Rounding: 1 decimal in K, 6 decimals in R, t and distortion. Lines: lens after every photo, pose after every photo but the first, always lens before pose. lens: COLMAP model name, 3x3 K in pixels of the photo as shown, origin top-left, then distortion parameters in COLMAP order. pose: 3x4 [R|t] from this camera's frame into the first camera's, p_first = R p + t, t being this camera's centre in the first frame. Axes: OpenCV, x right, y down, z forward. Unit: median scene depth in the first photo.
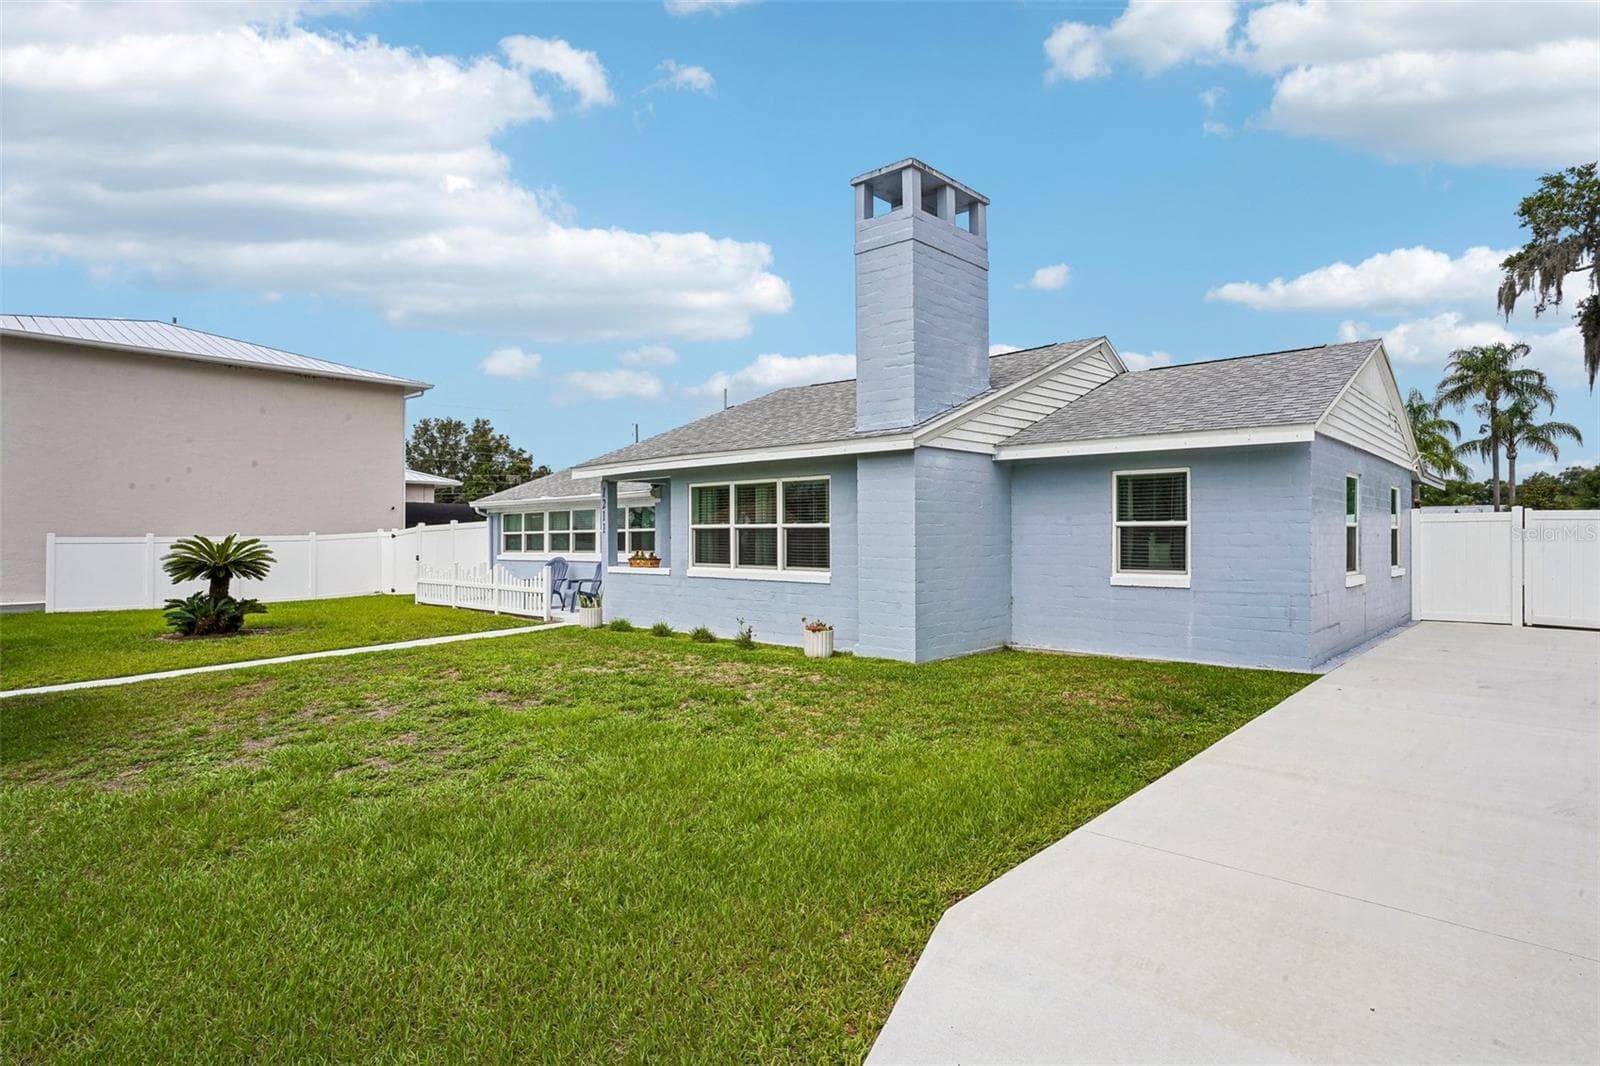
lens RADIAL K [[855.5, 0, 802.6], [0, 855.5, 536.9], [0, 0, 1]] dist [-0.083432, 0.054389]
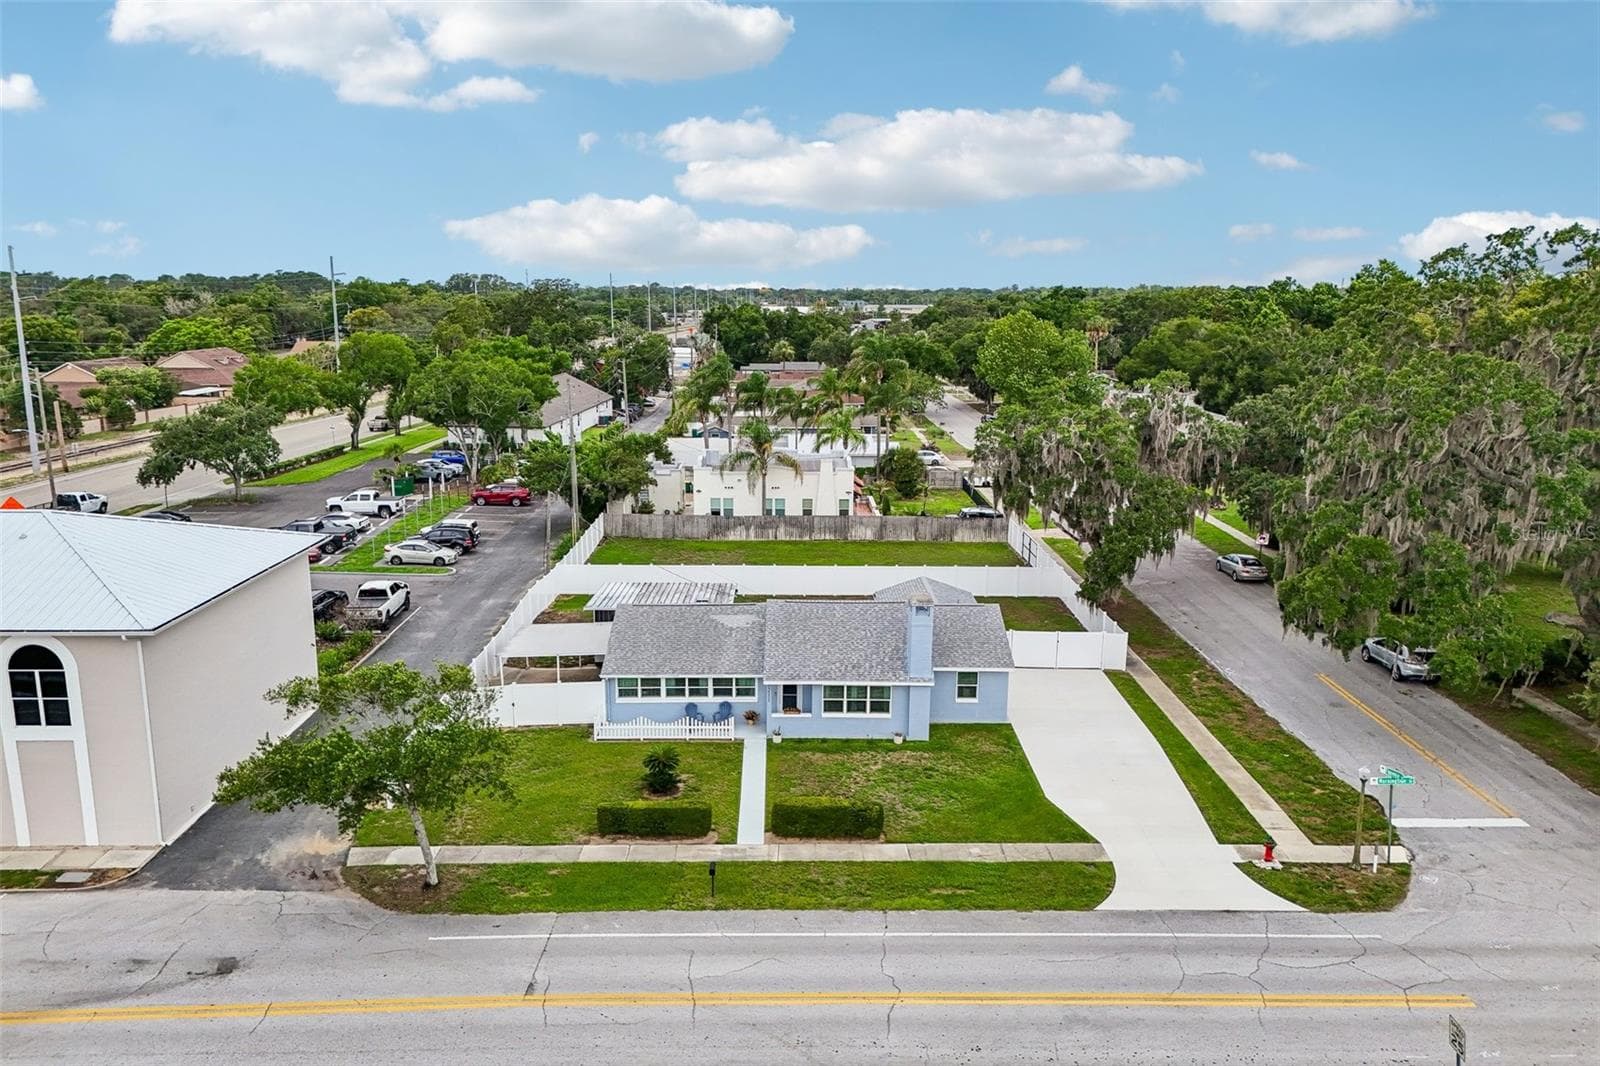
lens RADIAL K [[1160.1, 0, 803.6], [0, 1160.1, 528.5], [0, 0, 1]] dist [0.085627, -0.082209]
pose [[0.731910, -0.130332, 0.668821, -2.792486], [-0.008381, 0.979741, 0.200092, -1.391727], [-0.681350, -0.152055, 0.715990, -1.648307]]
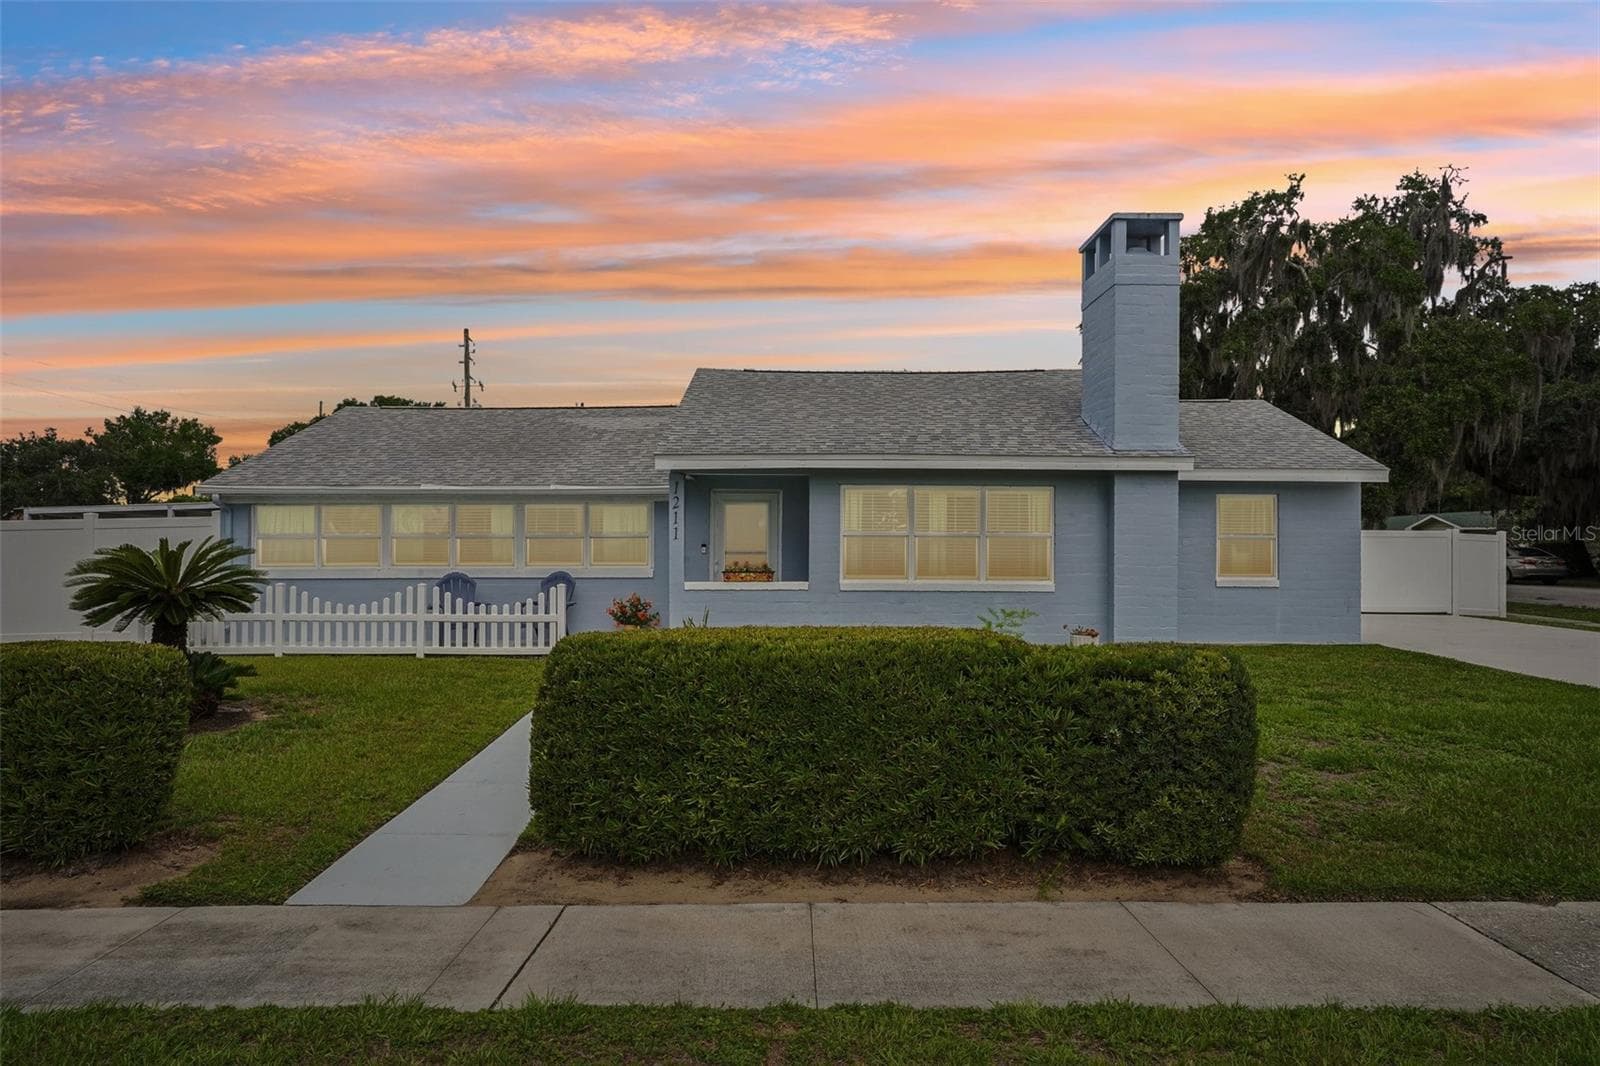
lens RADIAL K [[1047.5, 0, 805.7], [0, 1047.5, 565.0], [0, 0, 1]] dist [-0.050937, 0.091611]
pose [[0.737379, -0.008679, 0.675424, -0.961674], [-0.005420, 0.999809, 0.018763, 0.000263], [-0.675458, -0.017496, 0.737191, 0.250363]]
